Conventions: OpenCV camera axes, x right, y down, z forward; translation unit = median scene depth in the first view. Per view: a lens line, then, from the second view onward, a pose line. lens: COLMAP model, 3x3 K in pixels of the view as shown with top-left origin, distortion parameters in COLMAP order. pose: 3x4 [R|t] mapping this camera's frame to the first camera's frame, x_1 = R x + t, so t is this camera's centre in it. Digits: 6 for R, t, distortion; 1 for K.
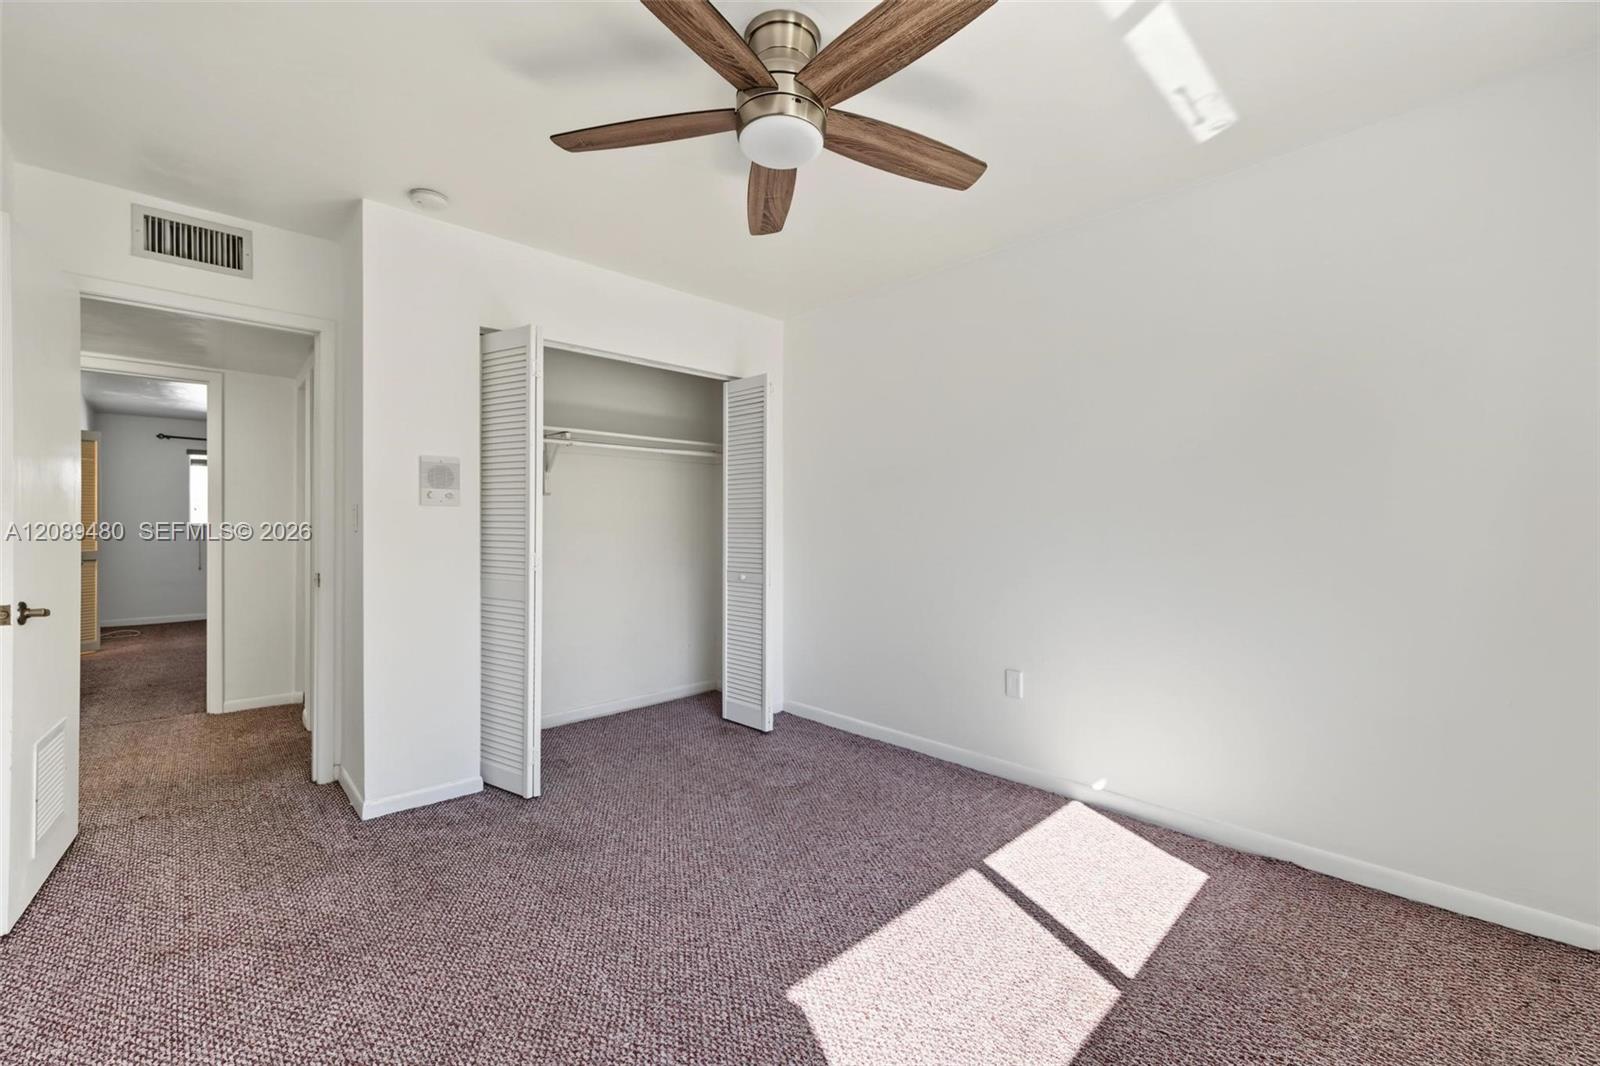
lens RADIAL K [[635.3, 0, 800.0], [0, 635.3, 533.0], [0, 0, 1]] dist [0.001662, 0.000164]
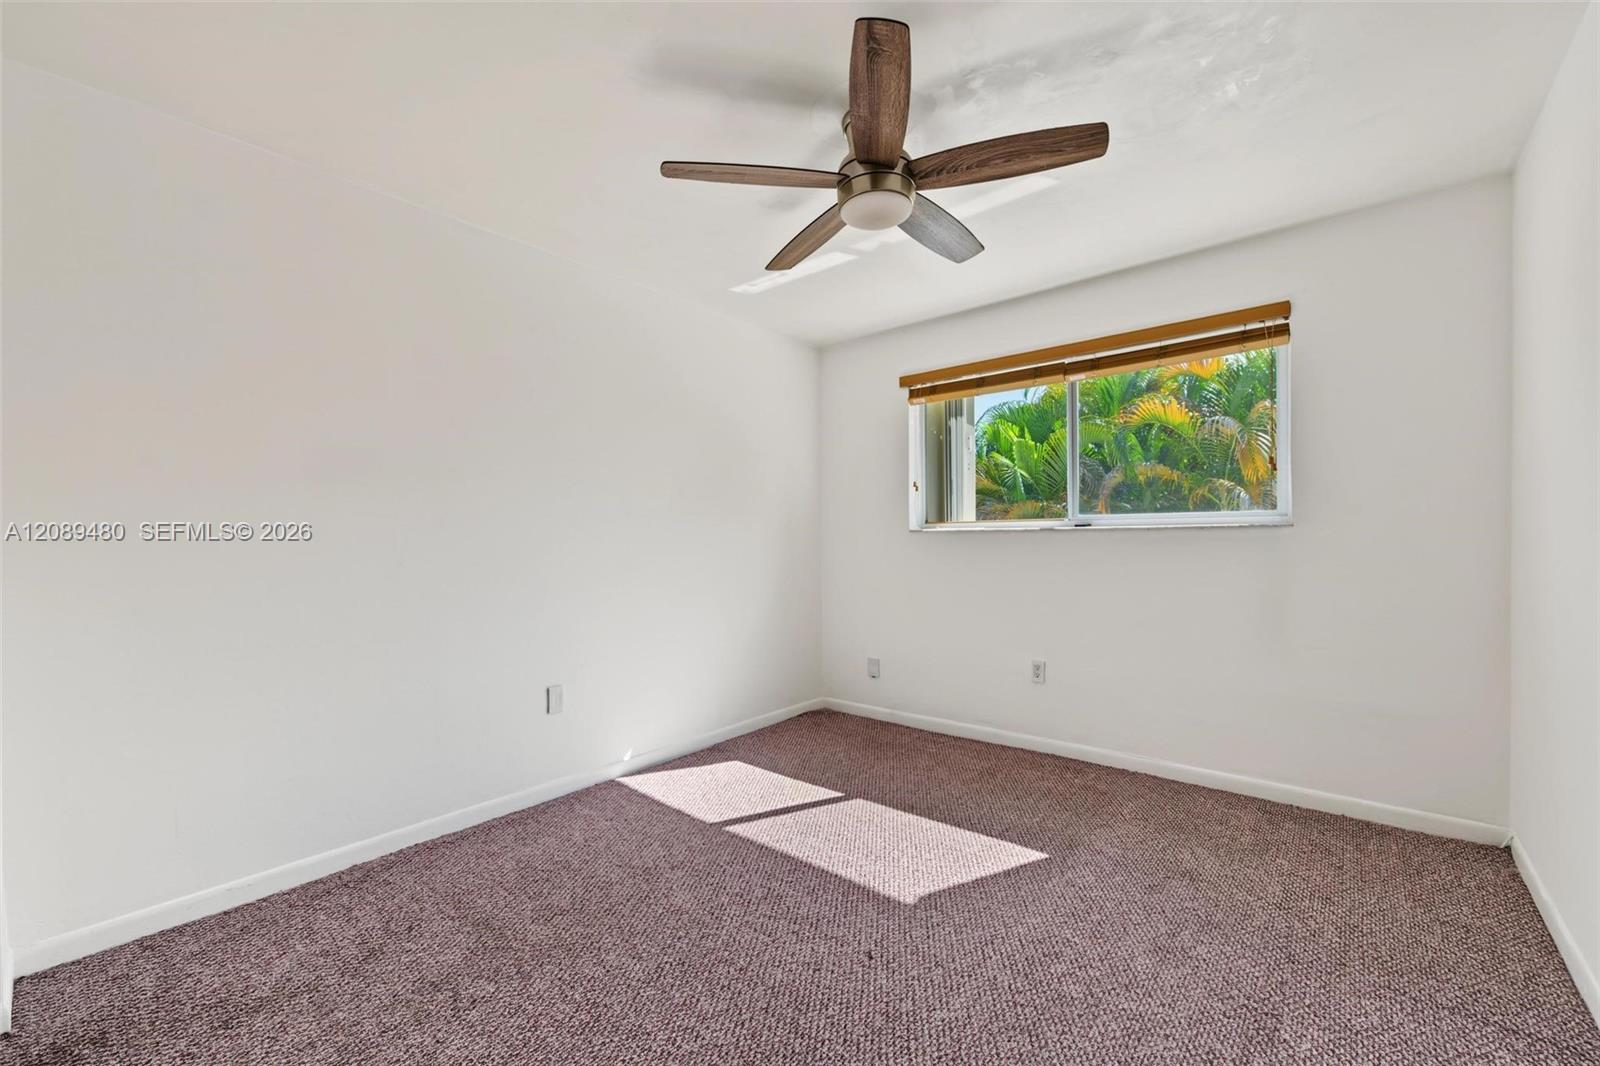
lens RADIAL K [[652.9, 0, 800.0], [0, 652.9, 533.0], [0, 0, 1]] dist [0.000975, 0.000148]
pose [[-0.106359, 0.013456, 0.994237, -0.891966], [0.014931, 0.999817, -0.011934, 0.002753], [-0.994216, 0.013575, -0.106541, 0.928114]]
